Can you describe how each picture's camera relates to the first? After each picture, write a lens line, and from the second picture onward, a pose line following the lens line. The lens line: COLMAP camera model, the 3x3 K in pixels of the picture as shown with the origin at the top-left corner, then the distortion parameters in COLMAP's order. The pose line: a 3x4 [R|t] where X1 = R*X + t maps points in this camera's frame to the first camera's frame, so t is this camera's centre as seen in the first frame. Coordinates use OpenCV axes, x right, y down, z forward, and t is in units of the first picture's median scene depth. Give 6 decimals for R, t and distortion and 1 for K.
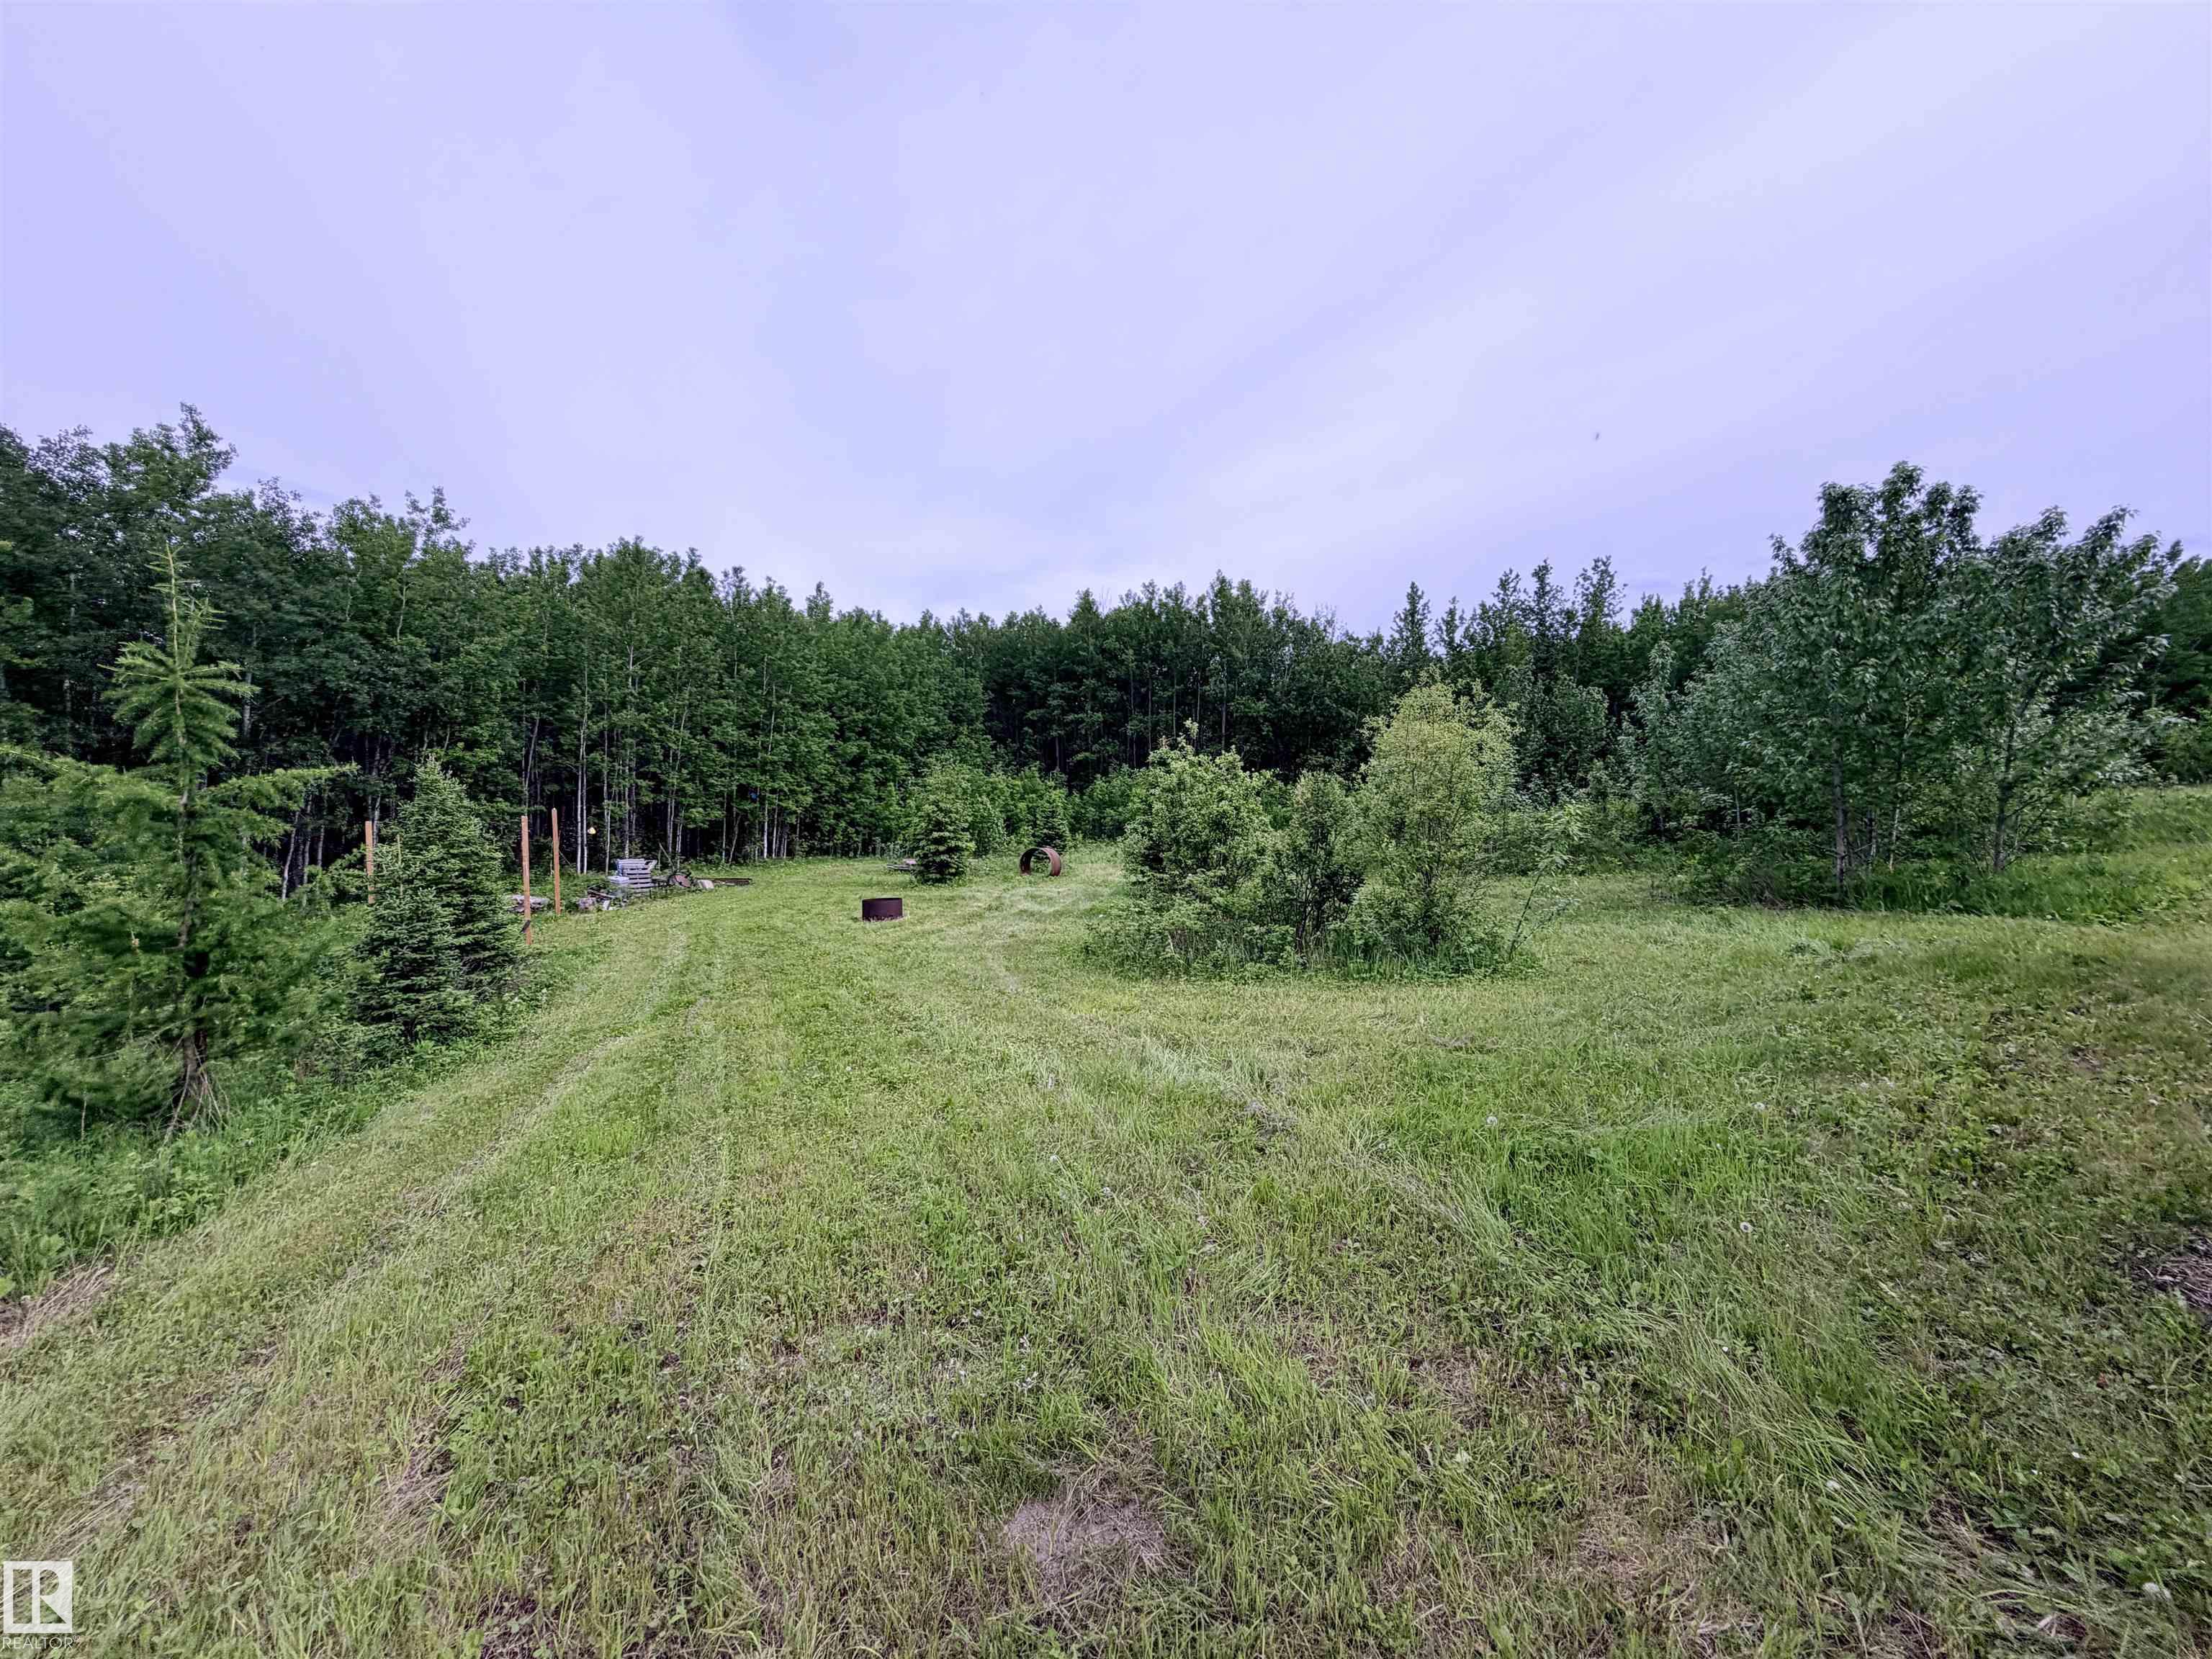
lens RADIAL K [[879.2, 0, 1099.5], [0, 879.2, 827.7], [0, 0, 1]] dist [0.000625, 0.000023]
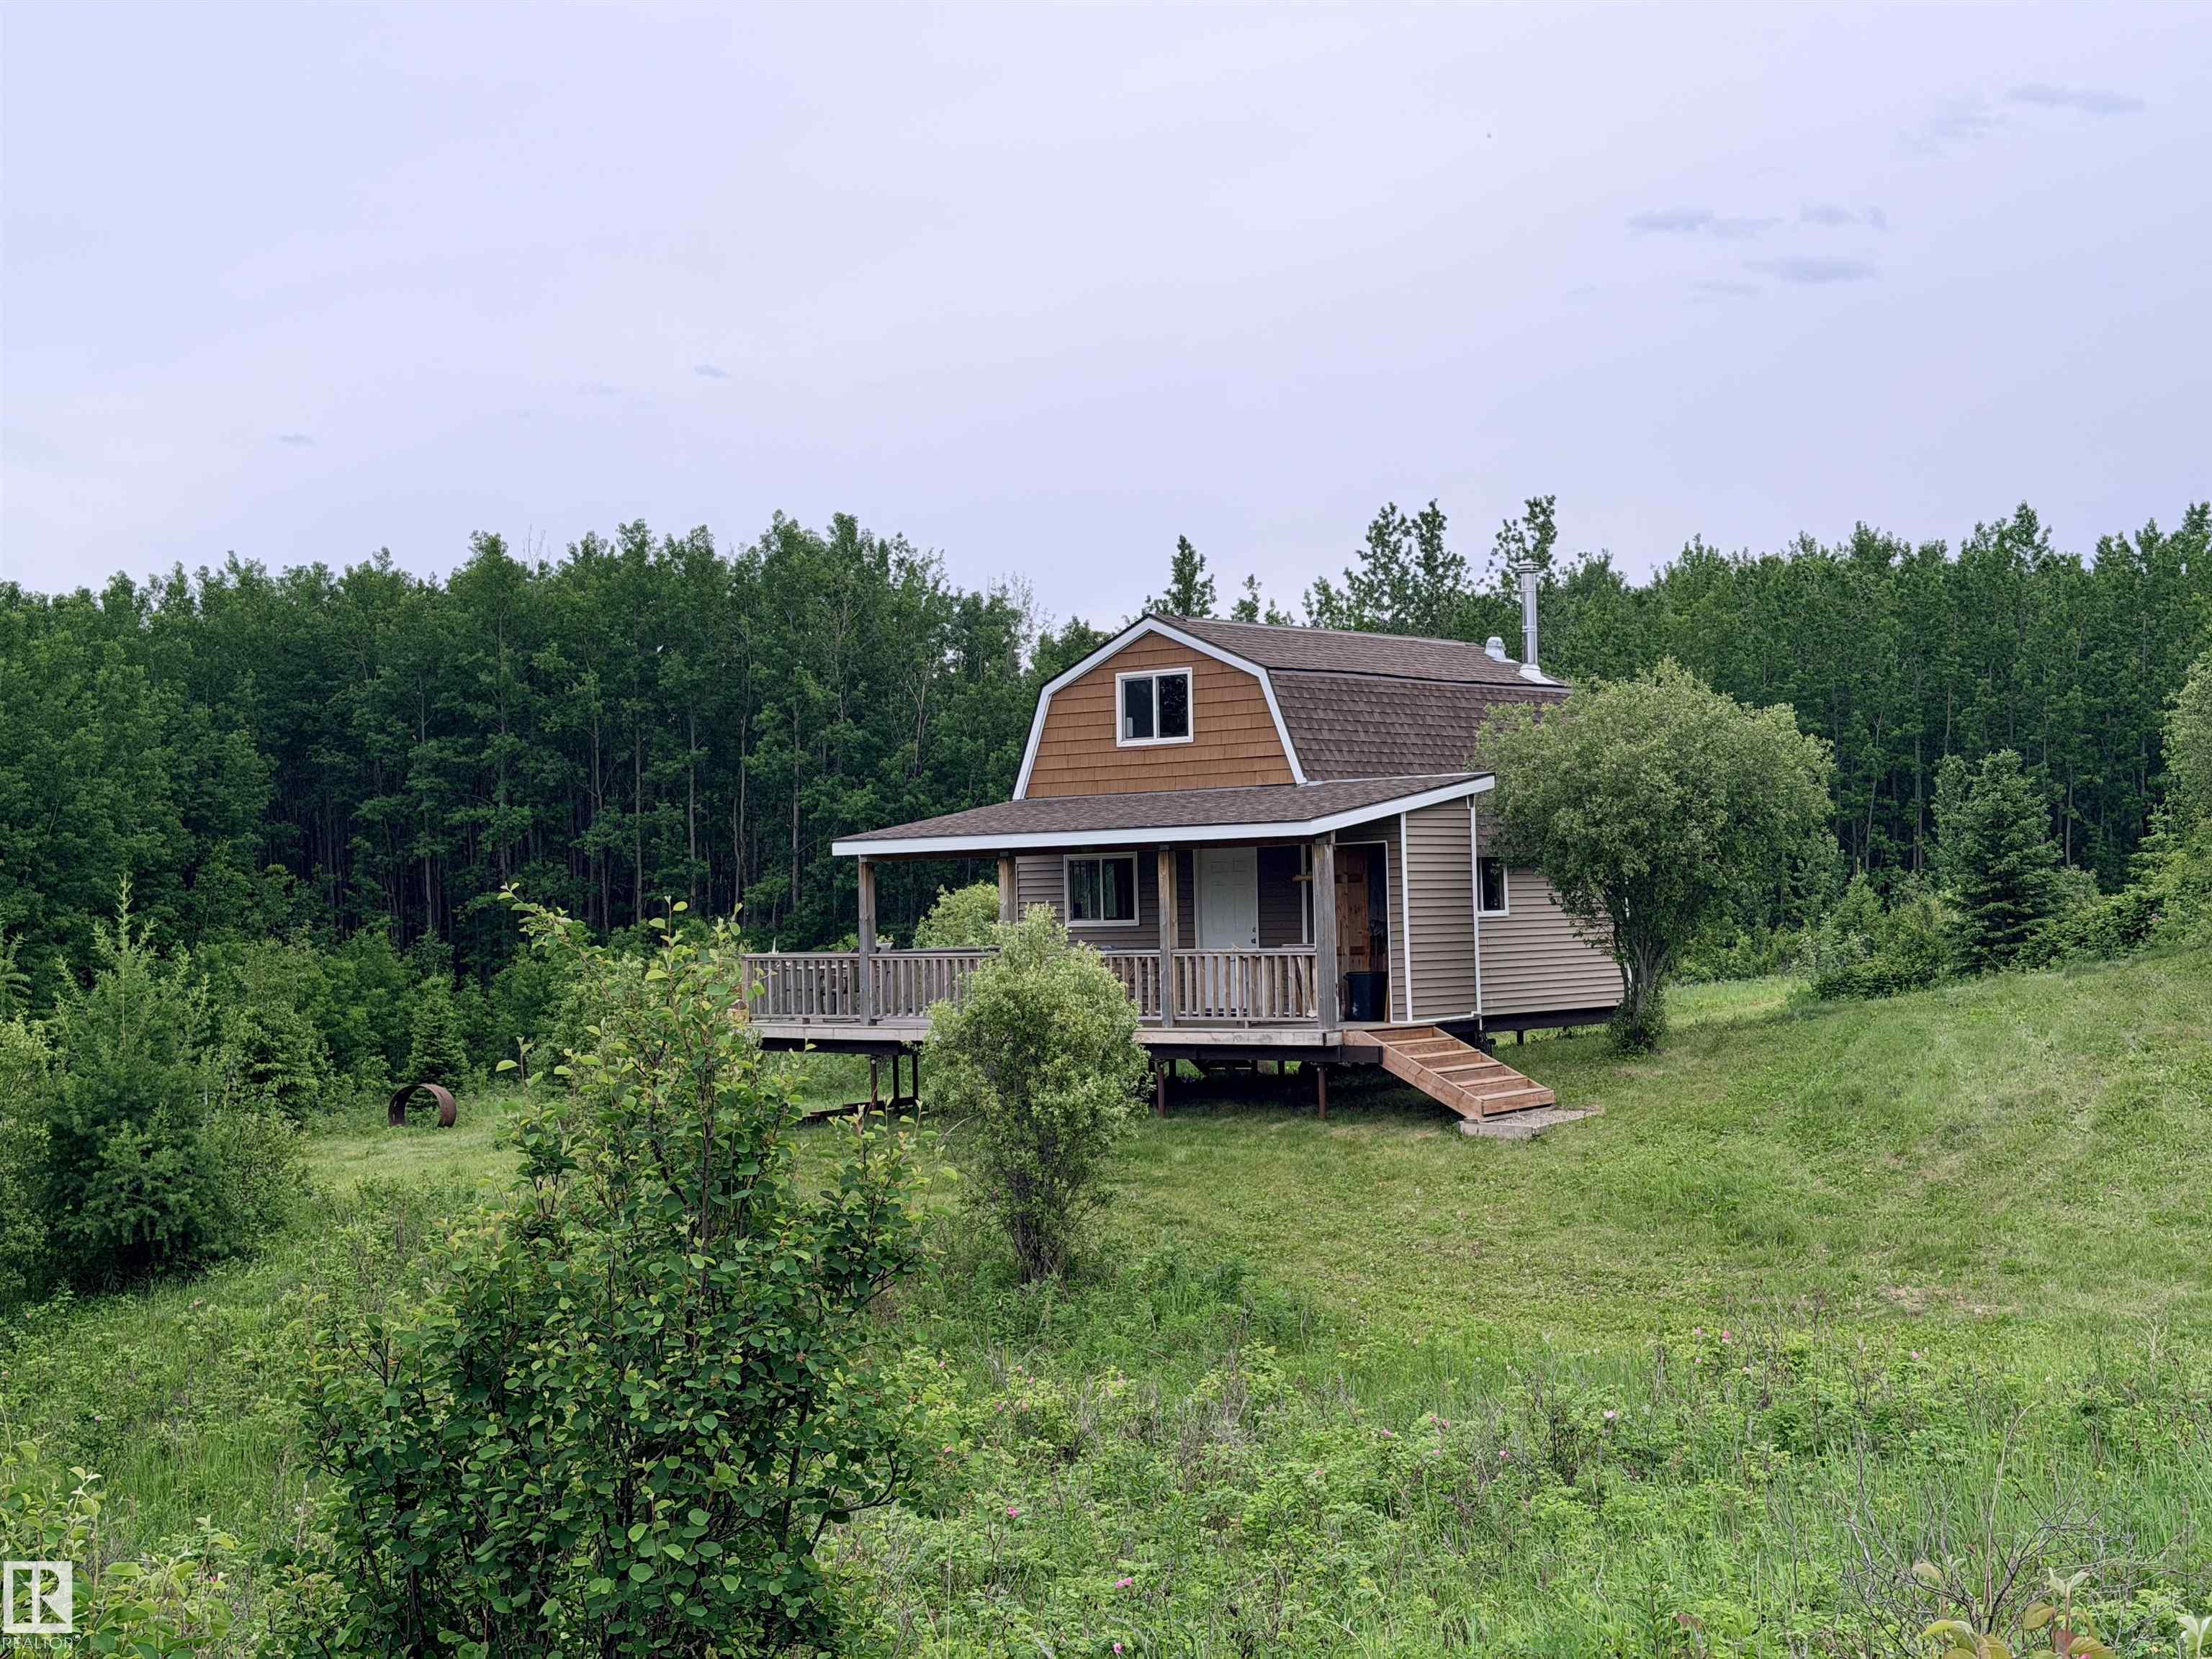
lens RADIAL K [[3099.5, 0, 1106.0], [0, 3099.5, 829.5], [0, 0, 1]] dist [0.128293, -0.002477]
pose [[0.983993, -0.005131, 0.178132, 0.013746], [0.018575, 0.997094, -0.073888, 0.010957], [-0.177235, 0.076014, 0.981229, -0.954223]]
